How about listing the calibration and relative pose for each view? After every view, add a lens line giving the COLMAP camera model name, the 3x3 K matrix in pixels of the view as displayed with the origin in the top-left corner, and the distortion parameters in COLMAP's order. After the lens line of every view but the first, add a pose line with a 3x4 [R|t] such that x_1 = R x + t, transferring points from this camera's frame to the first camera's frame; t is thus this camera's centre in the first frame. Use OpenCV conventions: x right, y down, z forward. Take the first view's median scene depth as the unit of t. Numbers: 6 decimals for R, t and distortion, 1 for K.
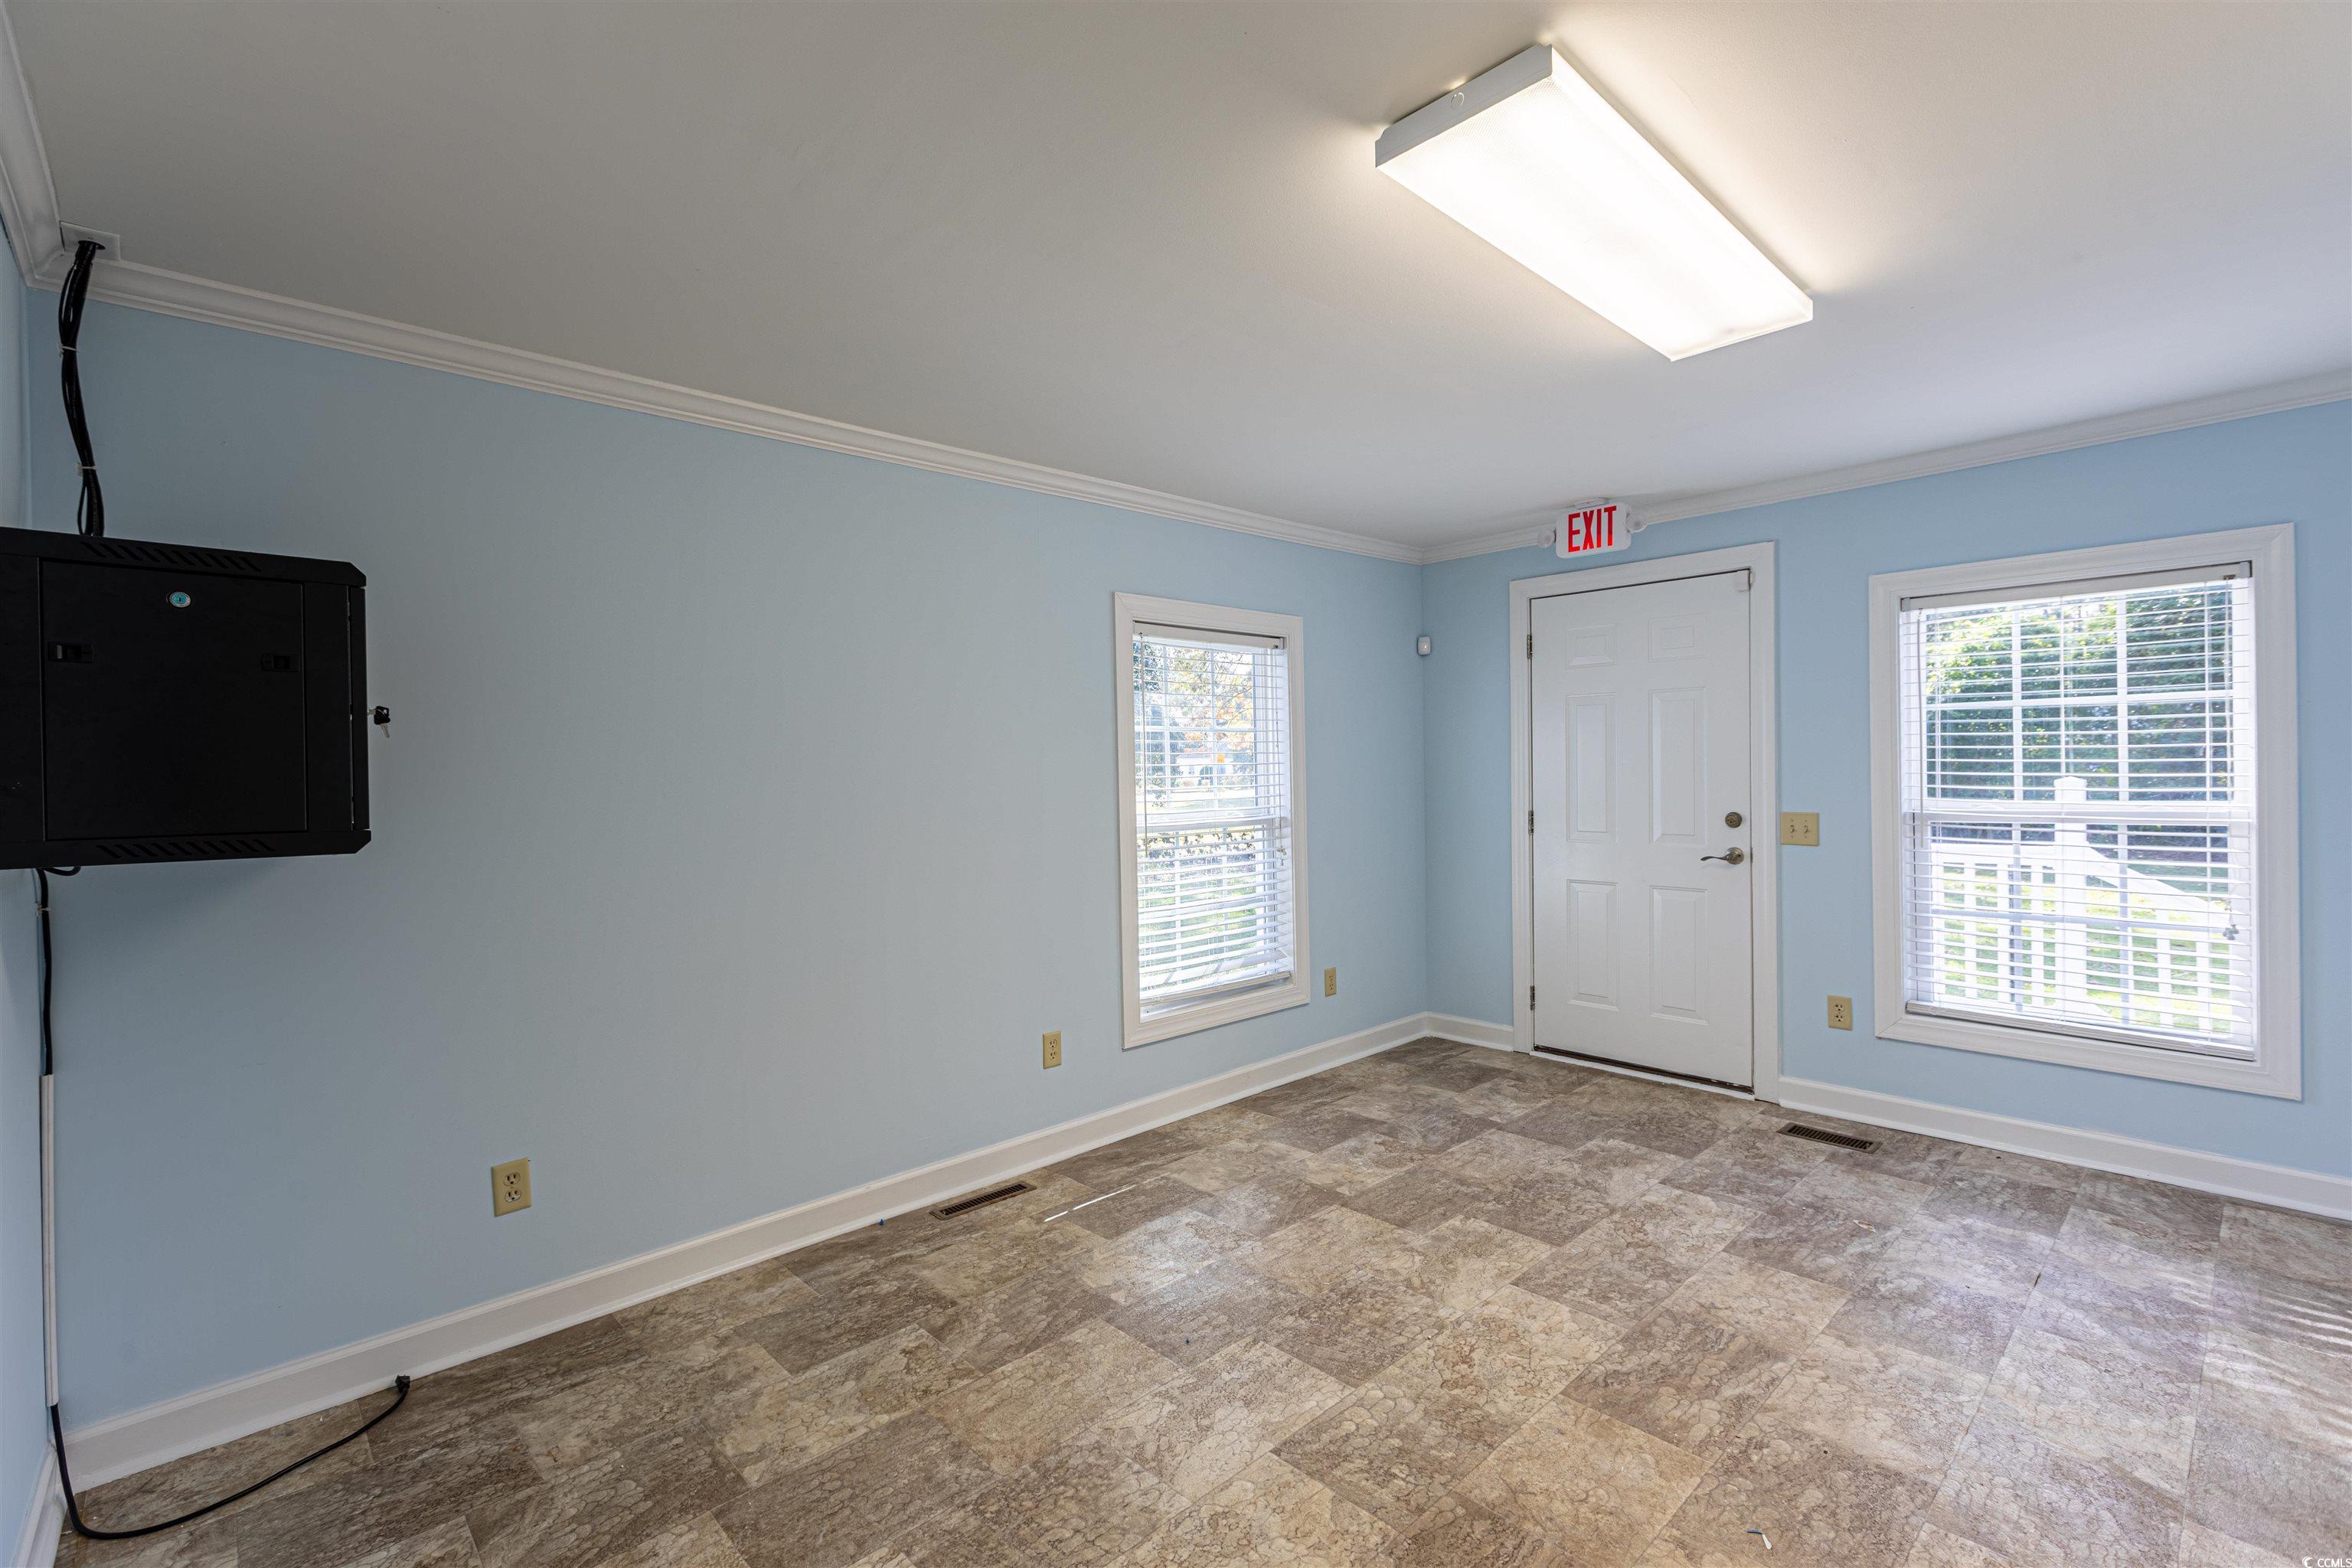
lens RADIAL K [[1029.4, 0, 1168.0], [0, 1029.4, 766.2], [0, 0, 1]] dist [-0.000549, -0.000680]
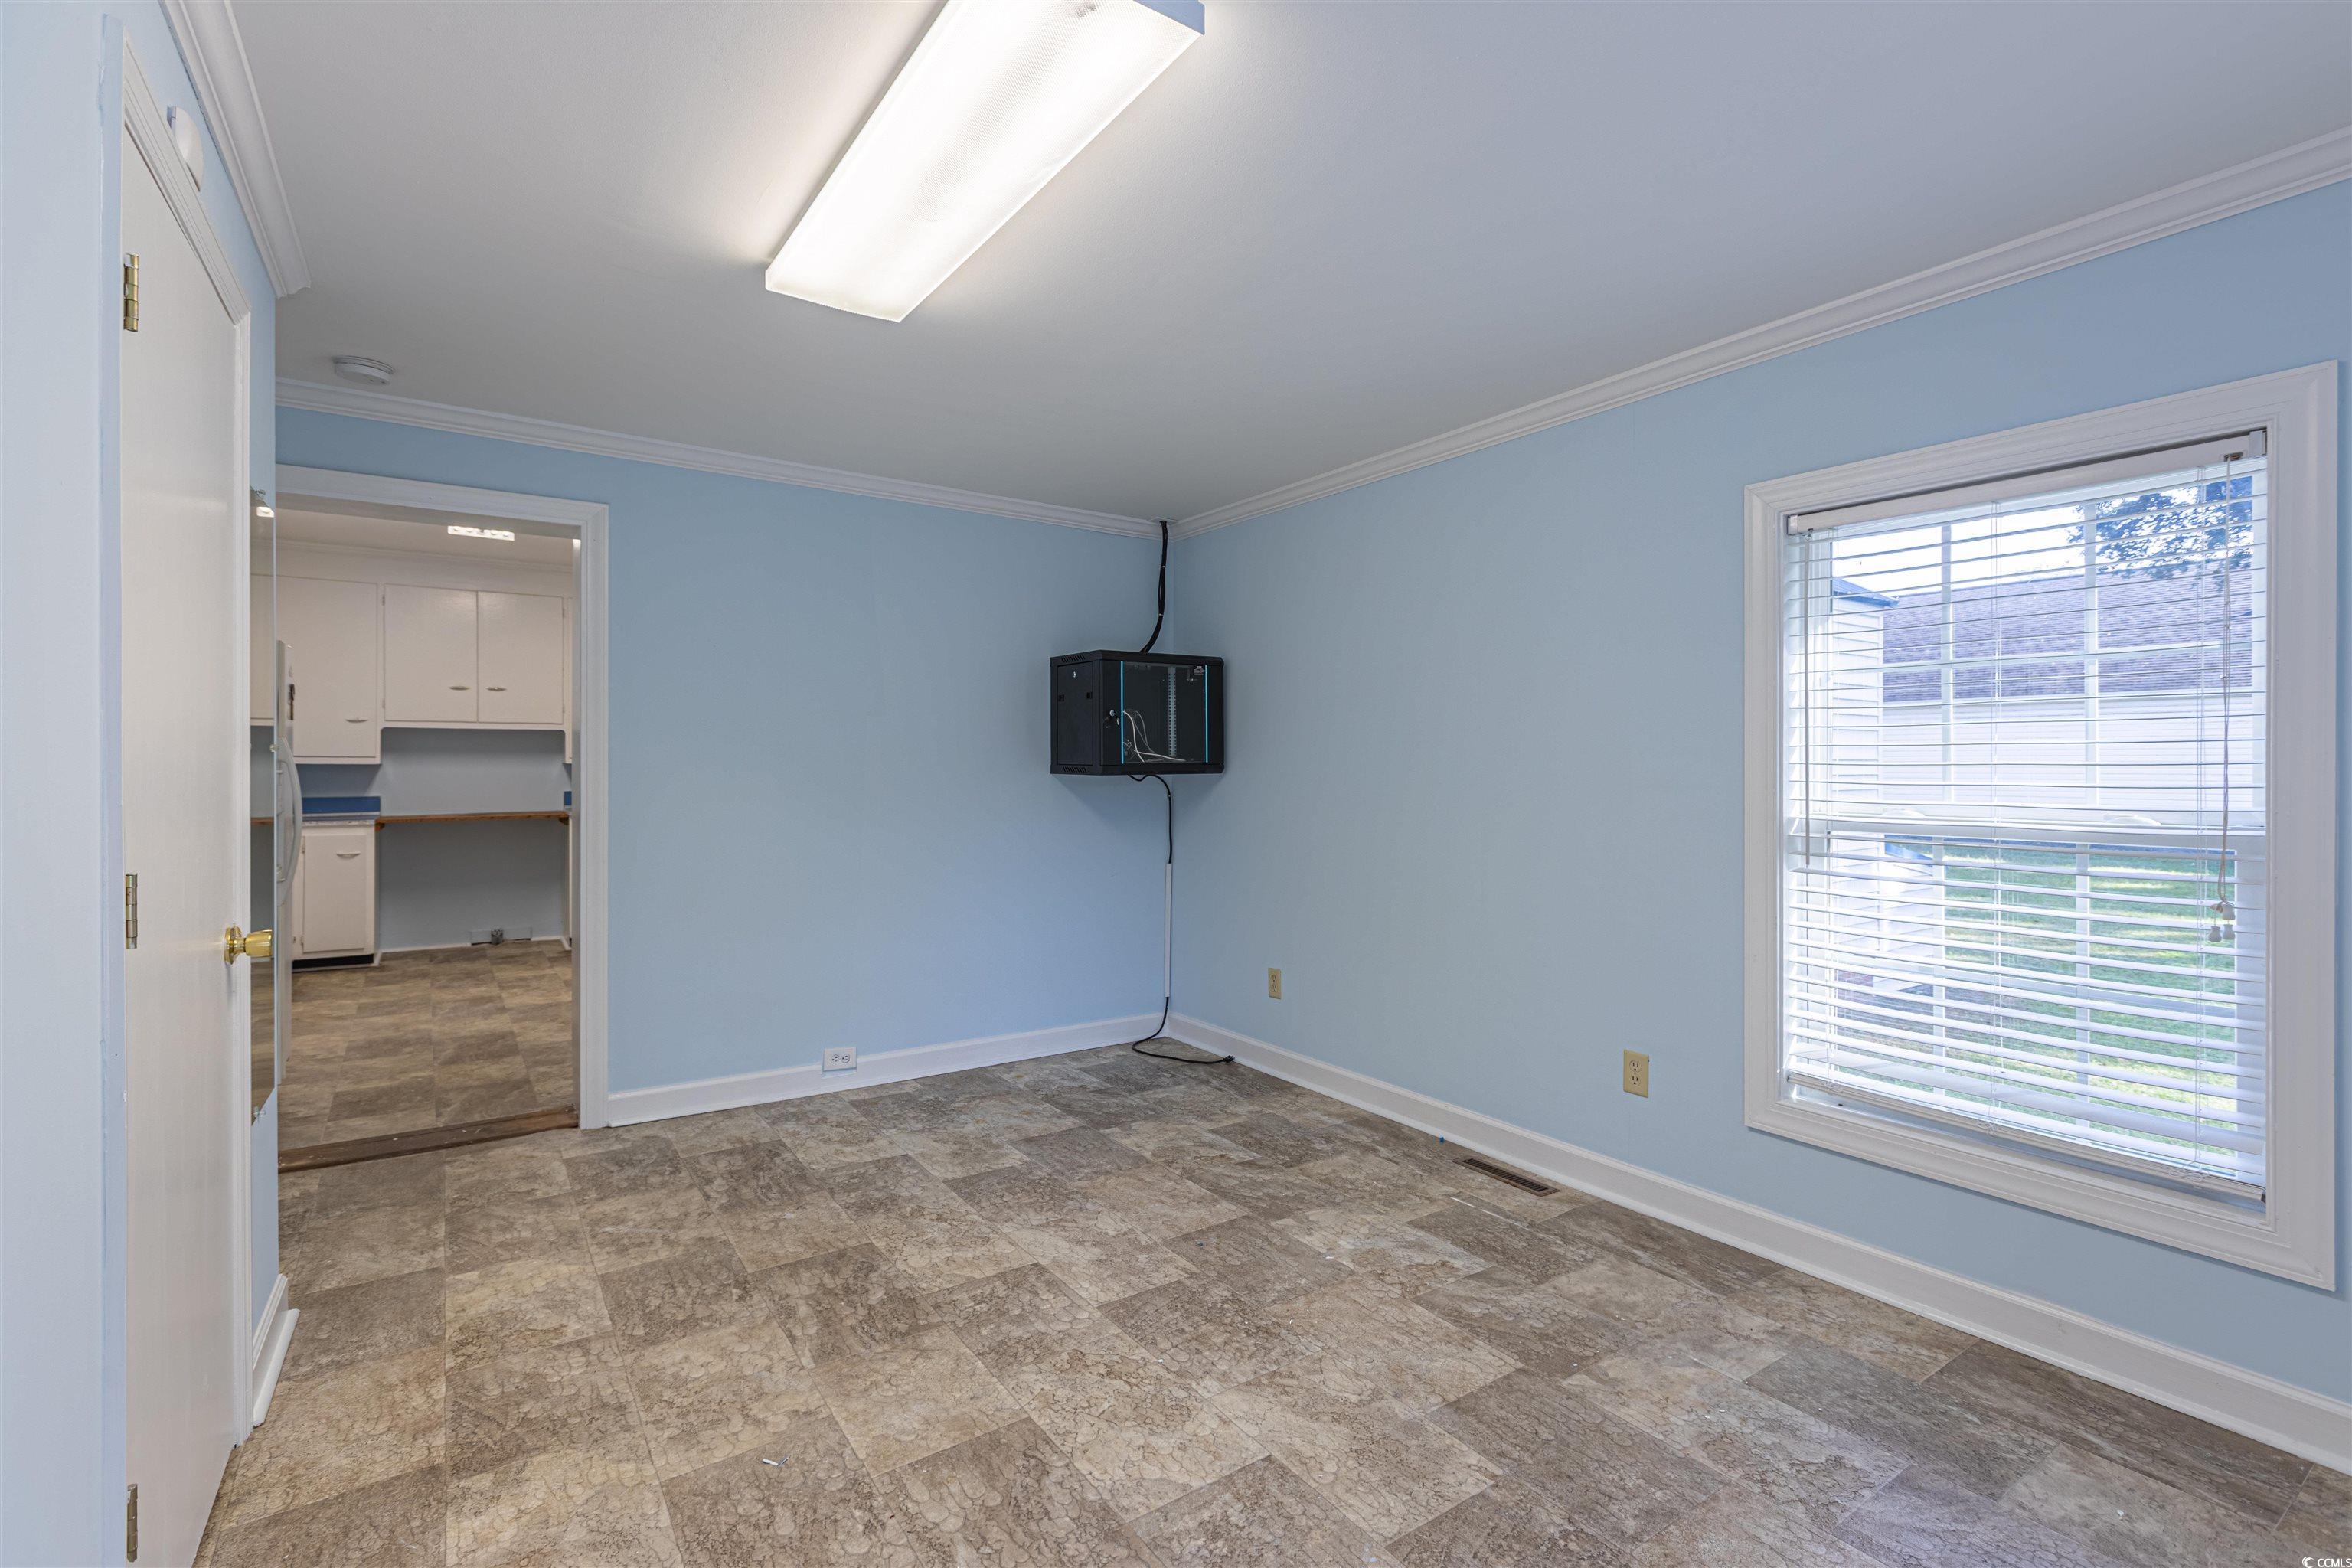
lens RADIAL K [[1079.5, 0, 1209.5], [0, 1079.5, 735.1], [0, 0, 1]] dist [0.001959, 0.000259]
pose [[-0.127587, -0.005496, -0.991812, 1.077227], [0.009363, 0.999933, -0.006745, 0.009231], [0.991783, -0.010146, -0.127527, 1.053342]]
